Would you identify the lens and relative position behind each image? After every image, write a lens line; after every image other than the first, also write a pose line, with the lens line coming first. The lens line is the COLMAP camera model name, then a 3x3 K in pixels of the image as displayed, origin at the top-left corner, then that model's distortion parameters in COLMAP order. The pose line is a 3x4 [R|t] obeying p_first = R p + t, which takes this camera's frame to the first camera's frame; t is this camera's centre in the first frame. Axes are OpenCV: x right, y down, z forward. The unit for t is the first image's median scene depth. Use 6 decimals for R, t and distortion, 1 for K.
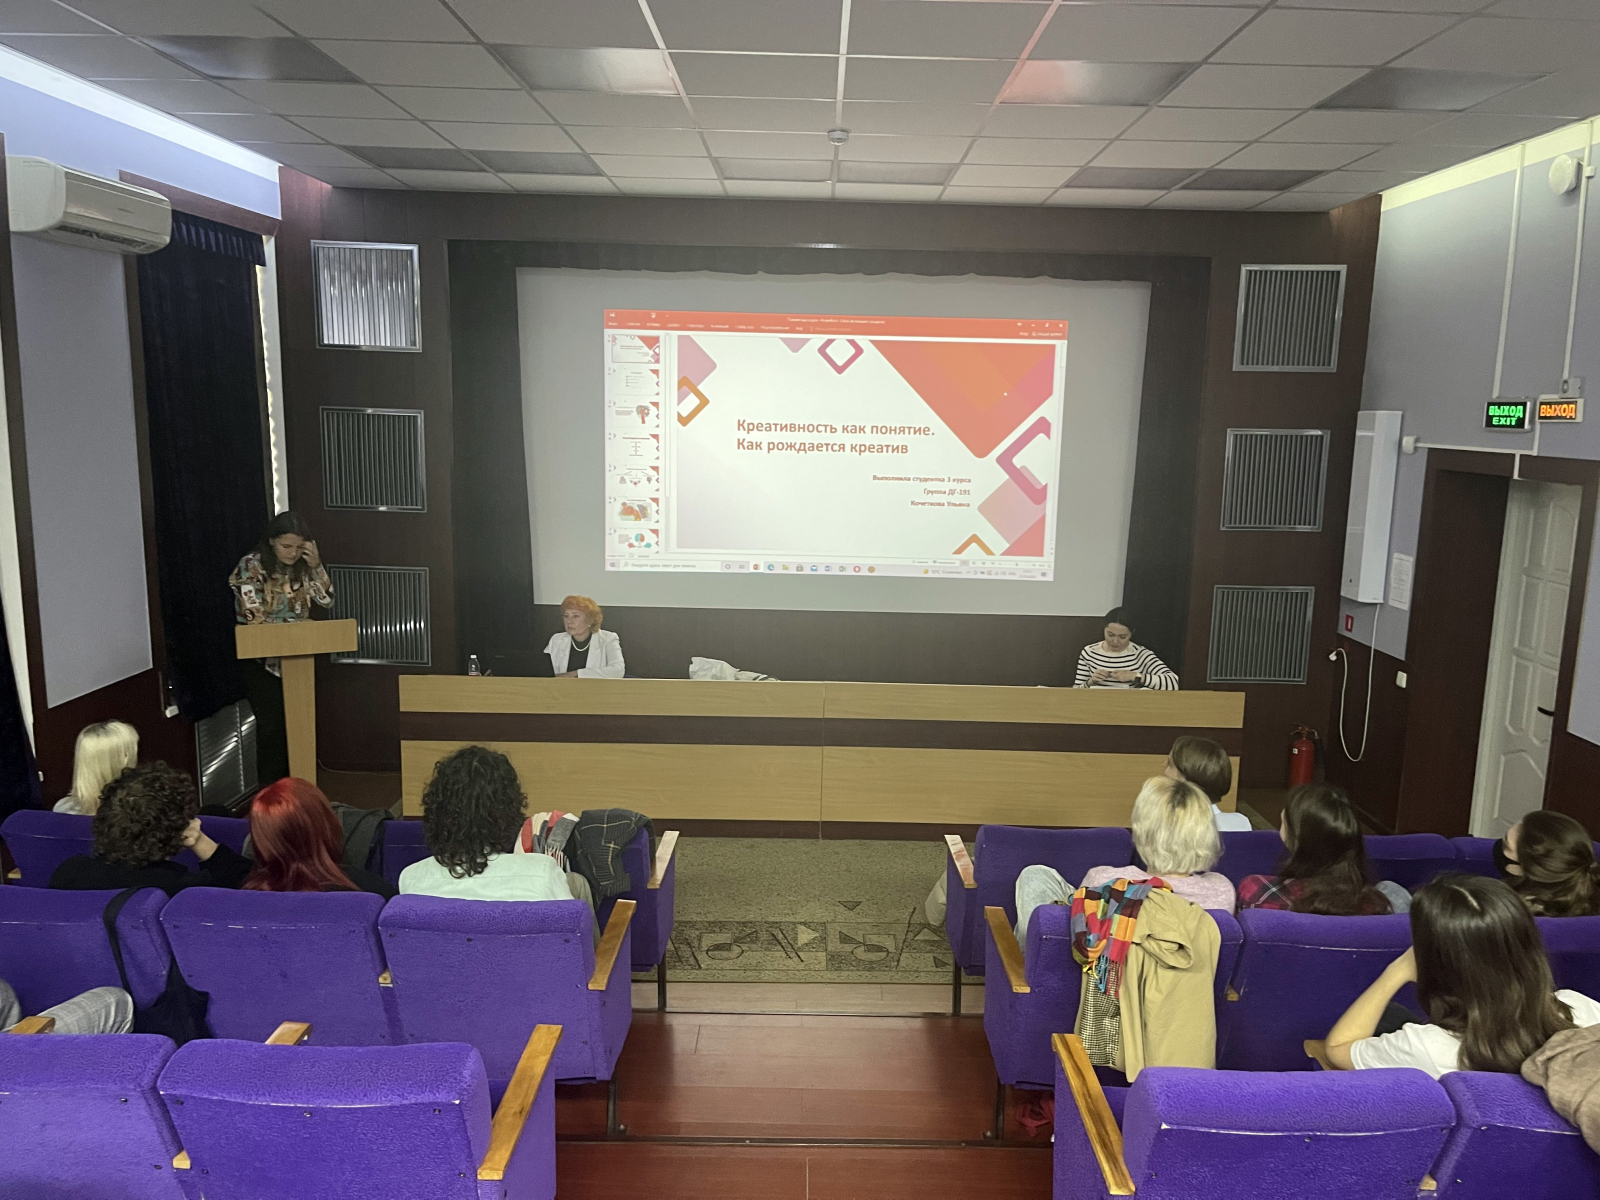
lens RADIAL K [[1205.0, 0, 816.0], [0, 1205.0, 601.6], [0, 0, 1]] dist [0.080917, -0.098639]
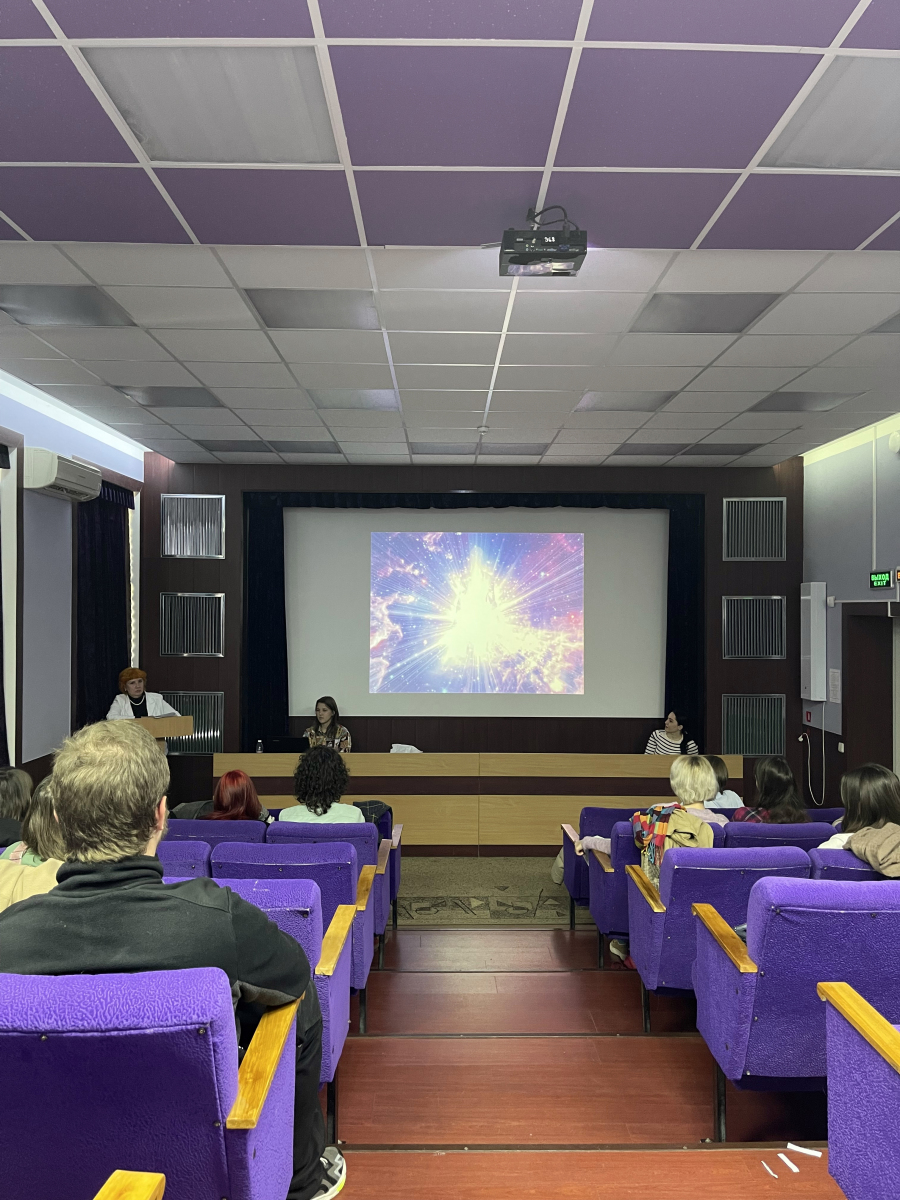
lens RADIAL K [[903.8, 0, 450.0], [0, 903.8, 600.0], [0, 0, 1]] dist [0.080917, -0.098639]
pose [[0.999797, -0.018227, 0.008580, -0.042299], [0.019435, 0.984792, -0.172649, 0.081689], [-0.005302, 0.172781, 0.984946, -0.236672]]
